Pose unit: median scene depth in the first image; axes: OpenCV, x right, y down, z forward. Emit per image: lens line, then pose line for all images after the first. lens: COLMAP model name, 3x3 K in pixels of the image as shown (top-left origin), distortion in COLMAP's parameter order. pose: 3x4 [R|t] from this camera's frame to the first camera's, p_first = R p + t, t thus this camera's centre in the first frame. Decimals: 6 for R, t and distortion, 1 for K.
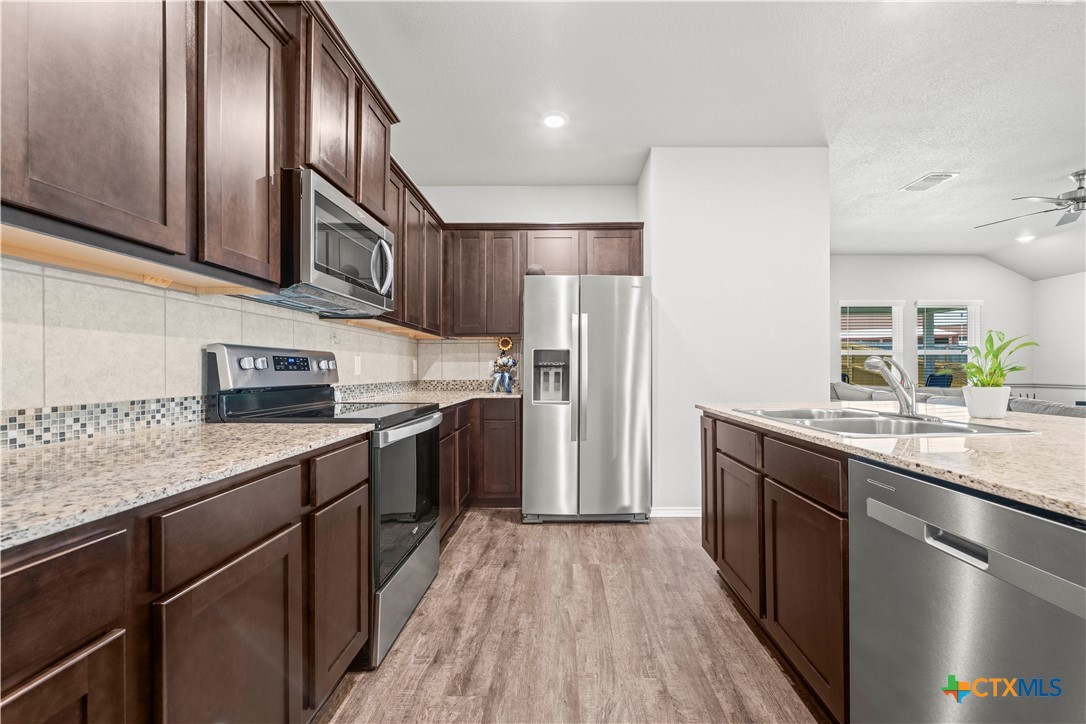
lens RADIAL K [[431.2, 0, 558.5], [0, 431.2, 367.7], [0, 0, 1]] dist [0.002223, -0.001143]
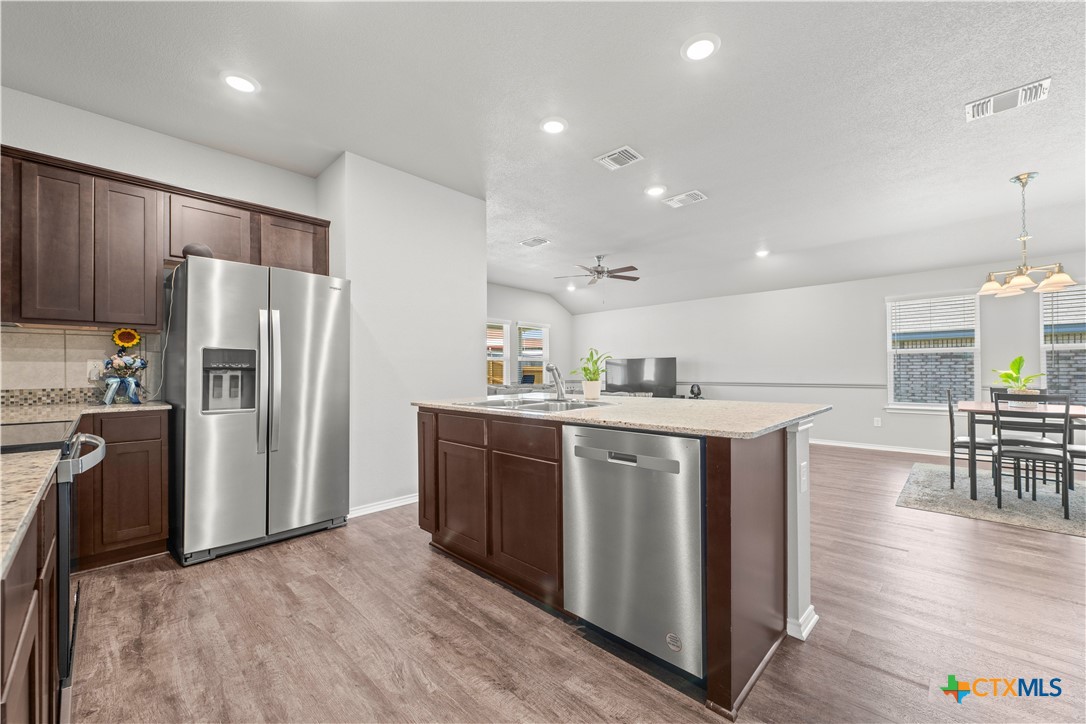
lens RADIAL K [[431.2, 0, 549.4], [0, 431.2, 367.4], [0, 0, 1]] dist [0.002223, -0.001143]
pose [[0.685999, 0.004385, 0.727589, -0.204427], [0.000641, 0.999978, -0.006631, 0.000088], [-0.727602, 0.005016, 0.685981, -0.035392]]
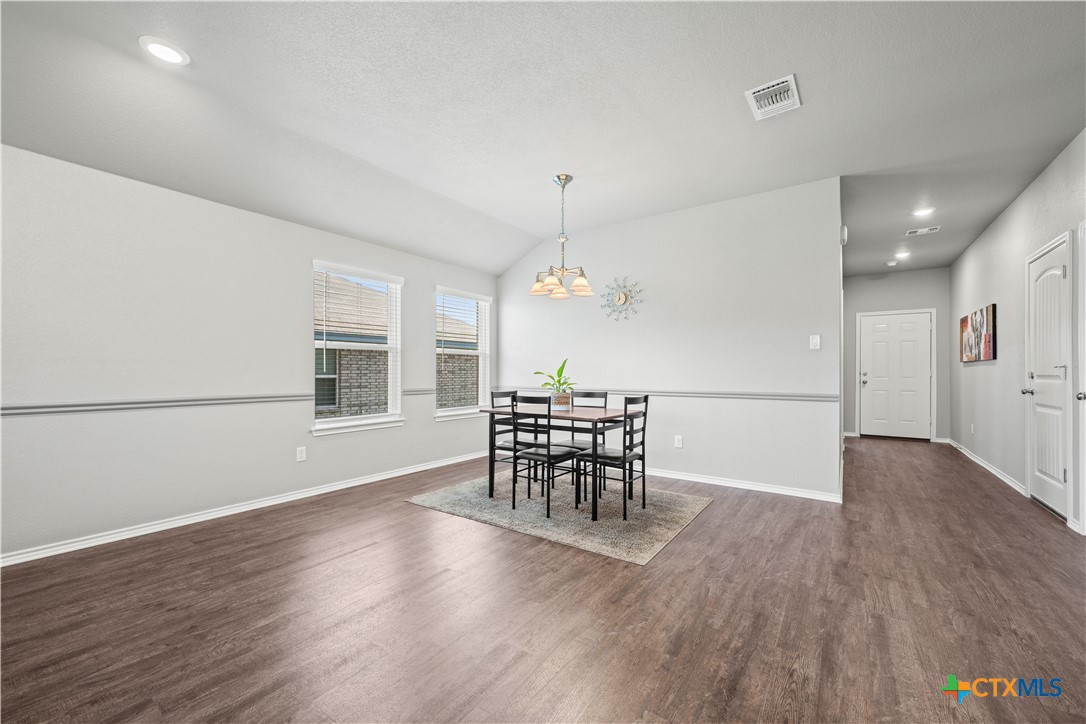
lens RADIAL K [[431.2, 0, 548.0], [0, 431.2, 368.4], [0, 0, 1]] dist [0.002223, -0.001143]
pose [[-0.826603, 0.002520, 0.562779, 0.964520], [-0.004162, 0.999935, -0.010591, 0.001820], [-0.562769, -0.011097, -0.826539, 0.845815]]
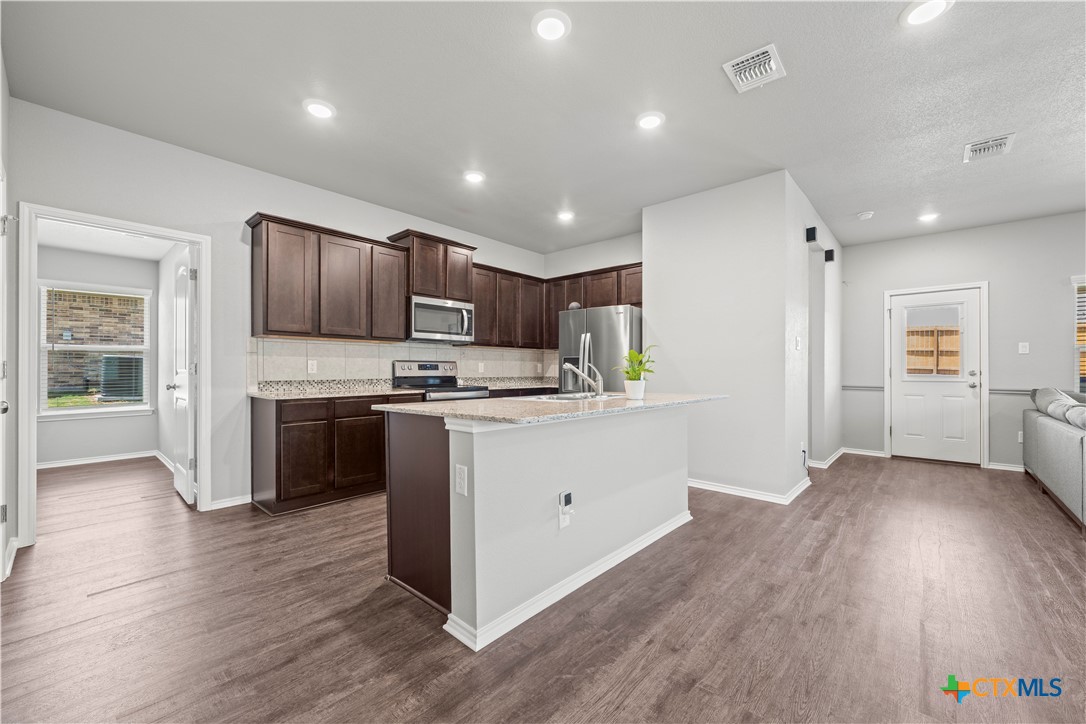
lens RADIAL K [[431.2, 0, 547.3], [0, 431.2, 369.6], [0, 0, 1]] dist [0.002223, -0.001143]
pose [[0.755079, 0.003617, -0.655624, 0.958082], [-0.000362, 0.999987, 0.005100, -0.005013], [0.655634, -0.003614, 0.755070, -0.251506]]
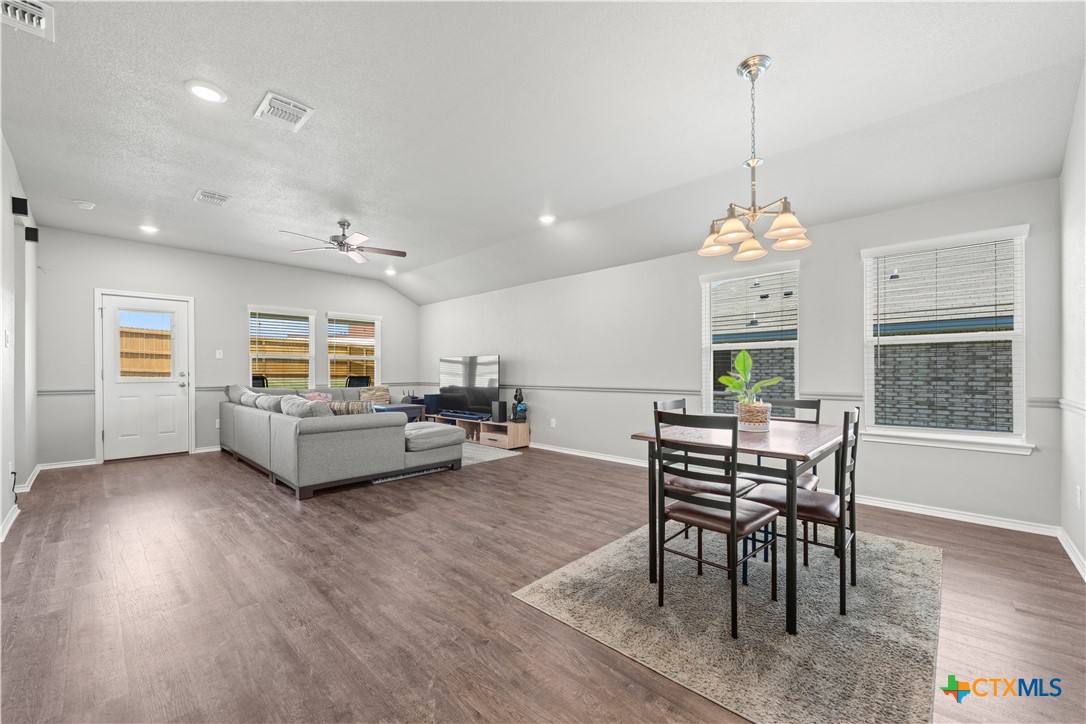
lens RADIAL K [[431.2, 0, 550.6], [0, 431.2, 370.1], [0, 0, 1]] dist [0.002223, -0.001143]
pose [[0.676769, 0.001223, 0.736194, 0.800043], [-0.001229, 0.999999, -0.000532, -0.002755], [-0.736194, -0.000545, 0.676770, -0.435681]]
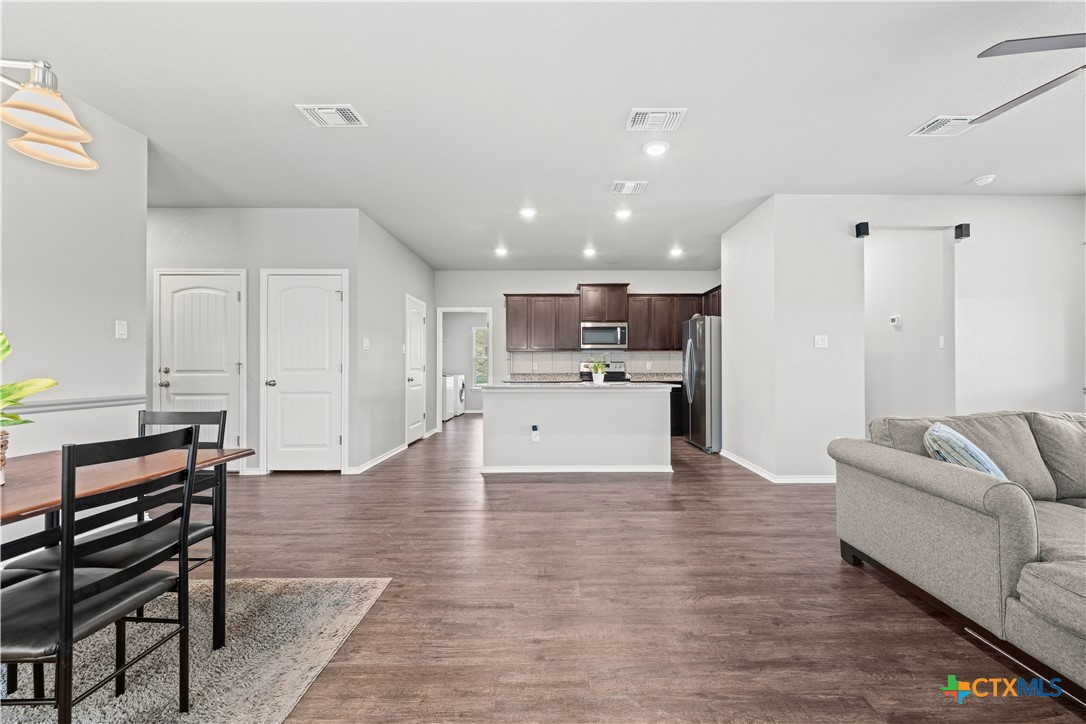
lens RADIAL K [[431.2, 0, 566.2], [0, 431.2, 365.3], [0, 0, 1]] dist [0.002223, -0.001143]
pose [[0.032245, -0.003464, -0.999474, 2.015487], [0.006123, 0.999976, -0.003268, -0.001564], [0.999461, -0.006015, 0.032265, 0.356309]]
